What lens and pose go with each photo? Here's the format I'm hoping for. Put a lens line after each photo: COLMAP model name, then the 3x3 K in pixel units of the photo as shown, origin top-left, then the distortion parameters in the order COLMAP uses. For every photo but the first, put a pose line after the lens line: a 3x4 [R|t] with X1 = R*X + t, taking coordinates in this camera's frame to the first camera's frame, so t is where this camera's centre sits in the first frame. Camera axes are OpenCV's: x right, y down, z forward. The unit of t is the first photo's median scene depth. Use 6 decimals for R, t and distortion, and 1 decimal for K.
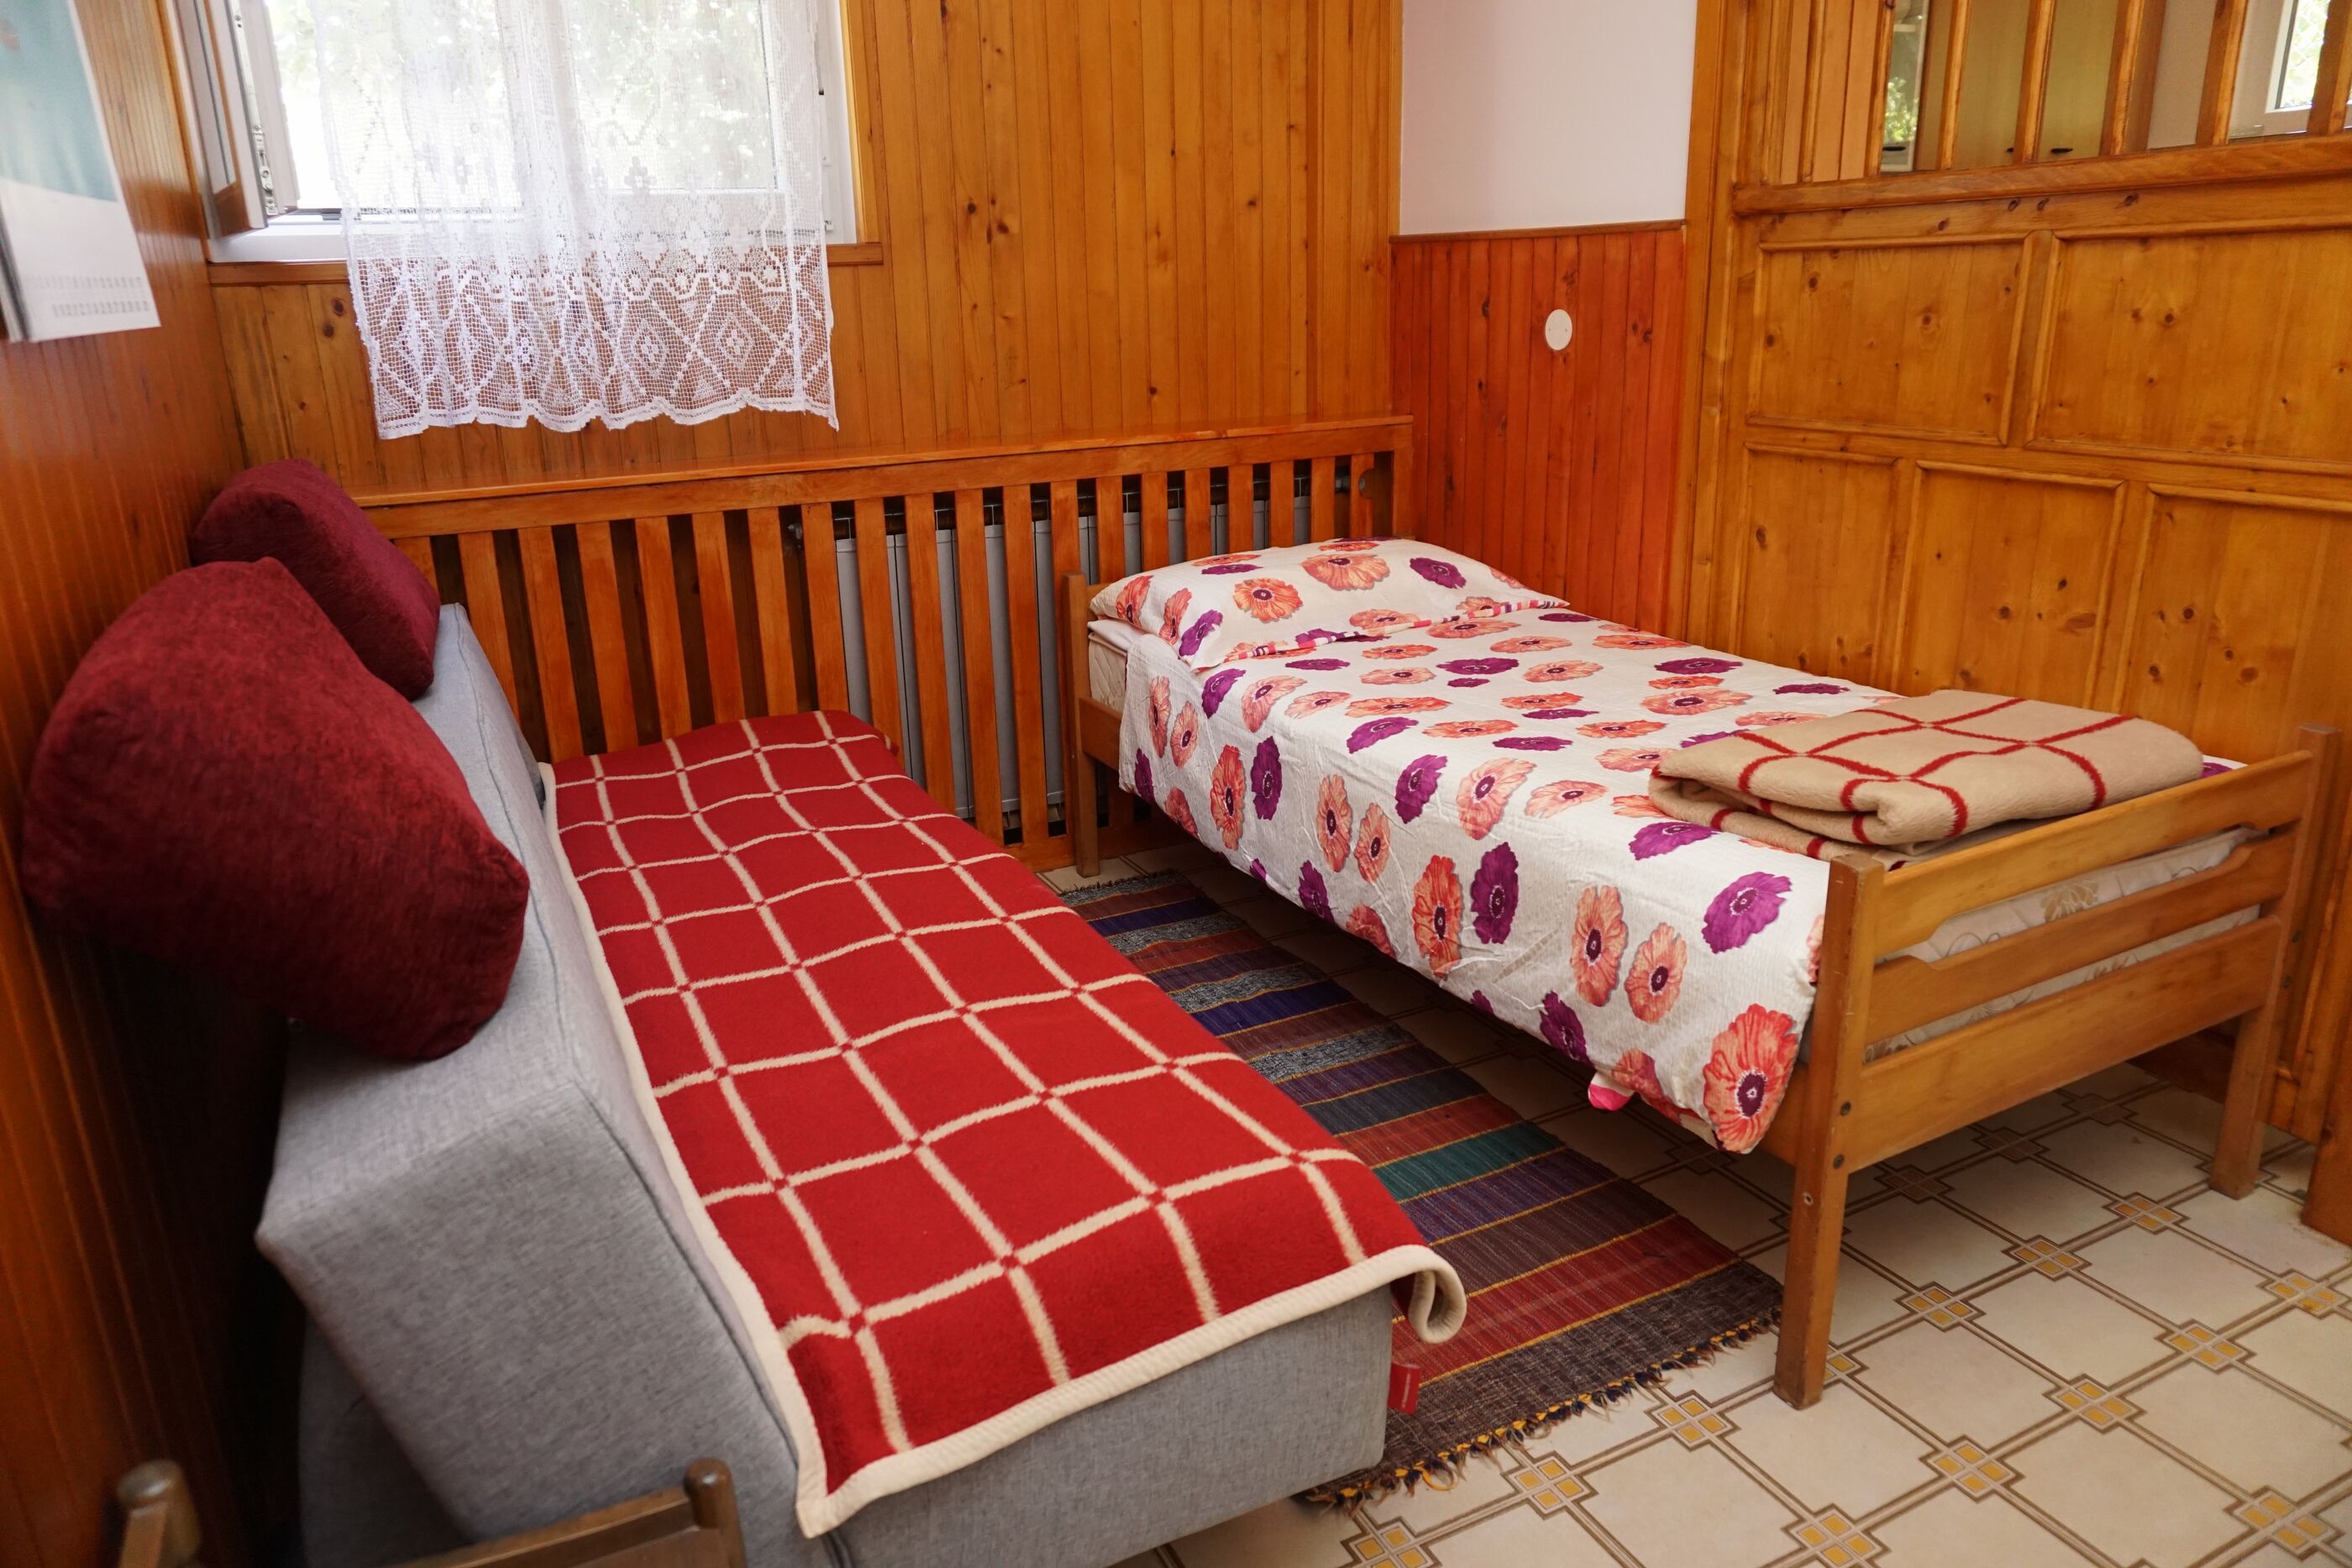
lens RADIAL K [[1572.3, 0, 1186.8], [0, 1572.3, 770.2], [0, 0, 1]] dist [-0.046663, 0.031278]
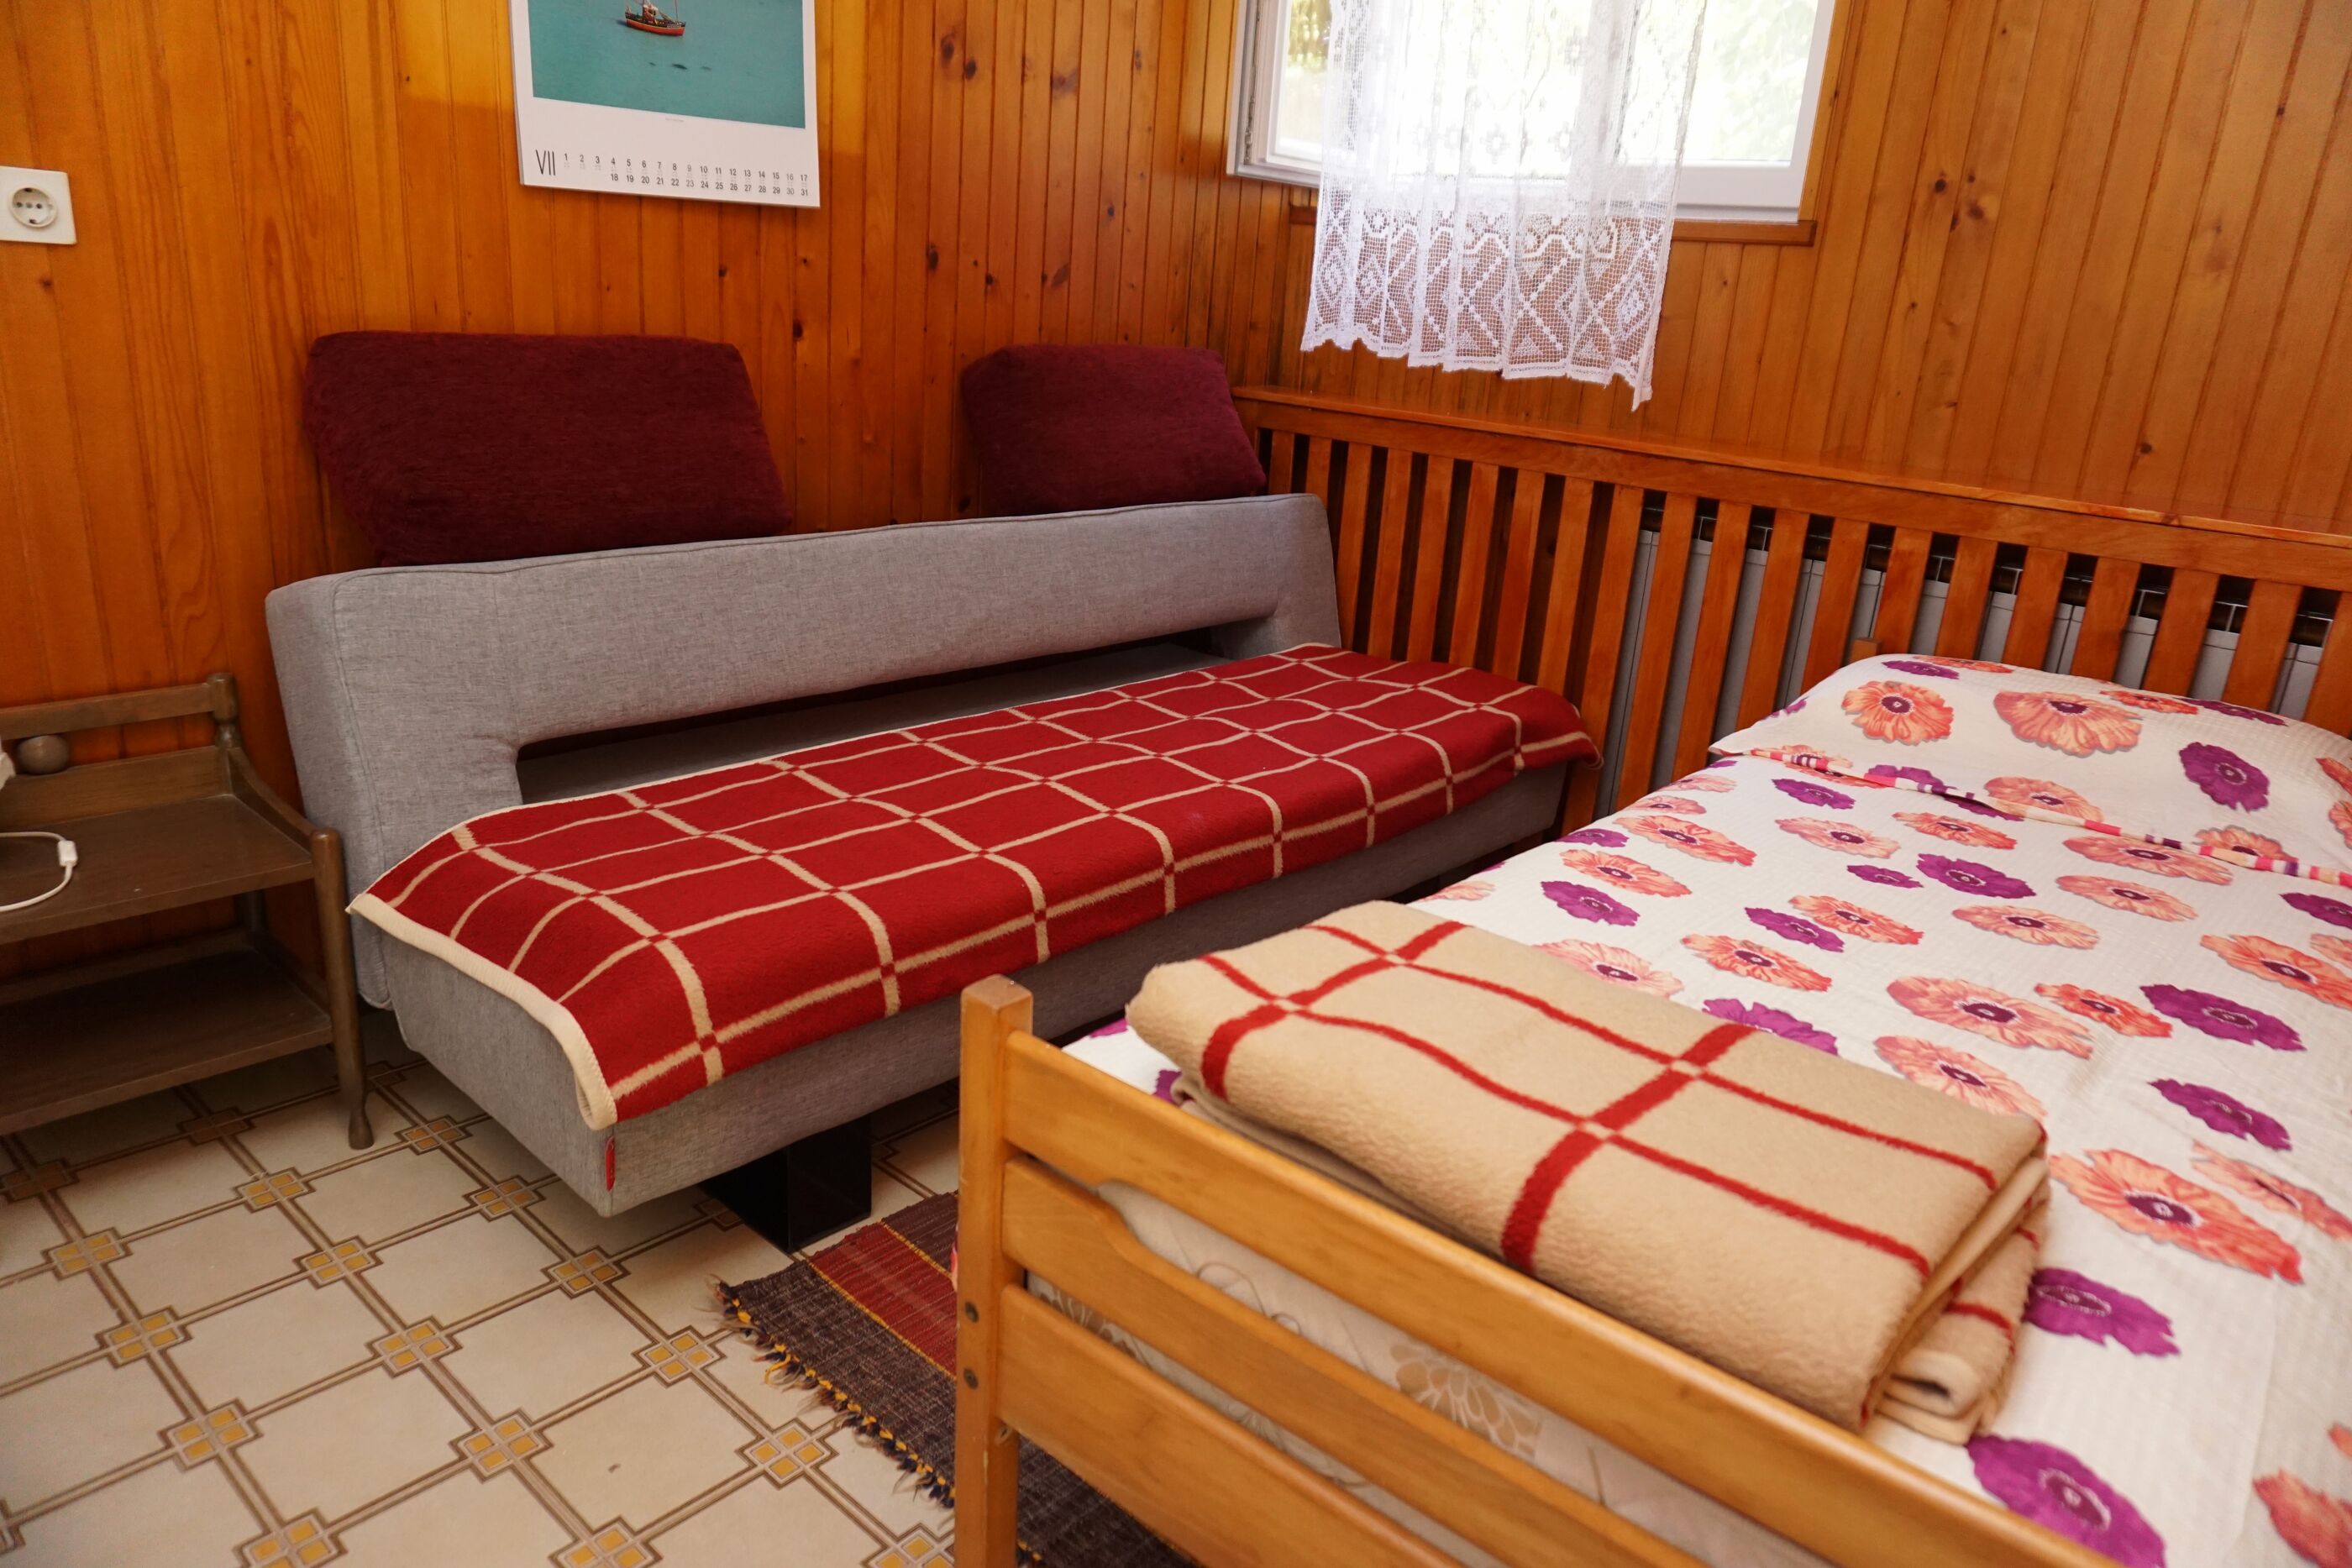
lens RADIAL K [[1572.3, 0, 1193.0], [0, 1572.3, 790.0], [0, 0, 1]] dist [-0.046663, 0.031278]
pose [[0.346199, 0.339153, -0.874712, 0.589418], [-0.347122, 0.912507, 0.216422, -0.119665], [0.871581, 0.228707, 0.433636, 0.410296]]
